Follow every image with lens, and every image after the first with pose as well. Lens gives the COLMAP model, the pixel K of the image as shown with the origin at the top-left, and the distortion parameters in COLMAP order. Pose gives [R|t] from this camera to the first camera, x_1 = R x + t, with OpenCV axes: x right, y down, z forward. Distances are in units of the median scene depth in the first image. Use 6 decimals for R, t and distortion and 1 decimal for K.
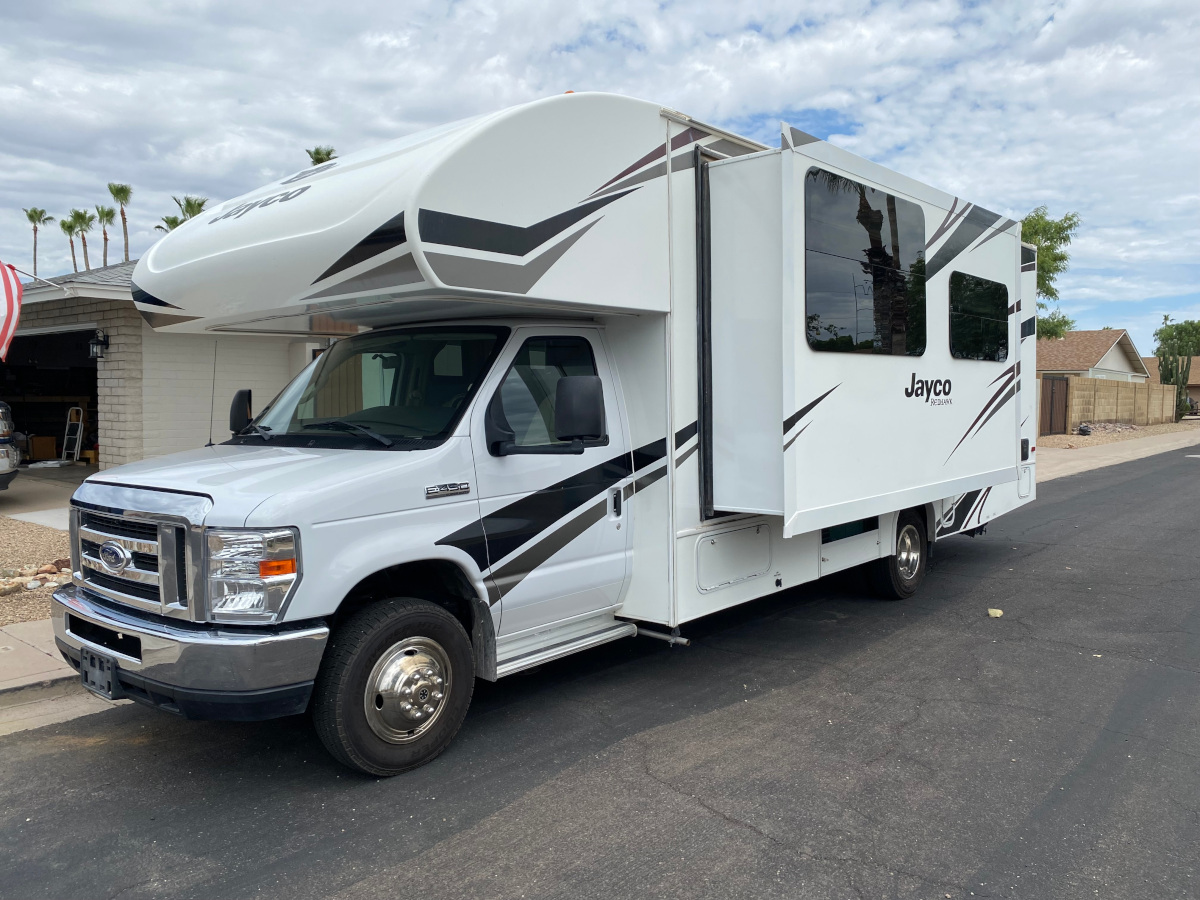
lens RADIAL K [[923.9, 0, 600.0], [0, 923.9, 450.0], [0, 0, 1]] dist [0.059975, -0.064137]
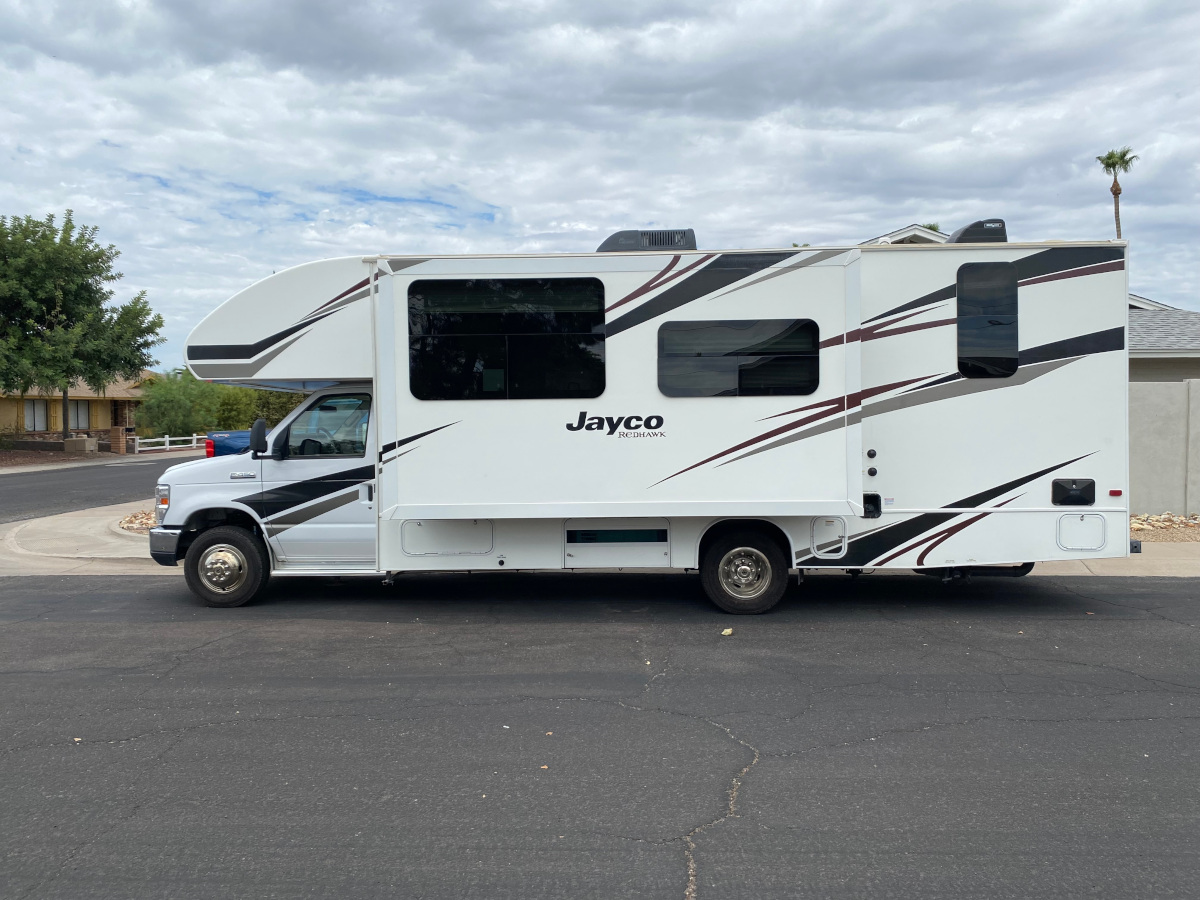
lens RADIAL K [[910.9, 0, 600.0], [0, 910.9, 450.0], [0, 0, 1]] dist [-0.002453, 0.004097]
pose [[0.624239, 0.029570, -0.780673, 1.768248], [-0.041880, 0.999113, 0.004356, -0.050463], [0.780110, 0.029975, 0.624924, 0.346532]]
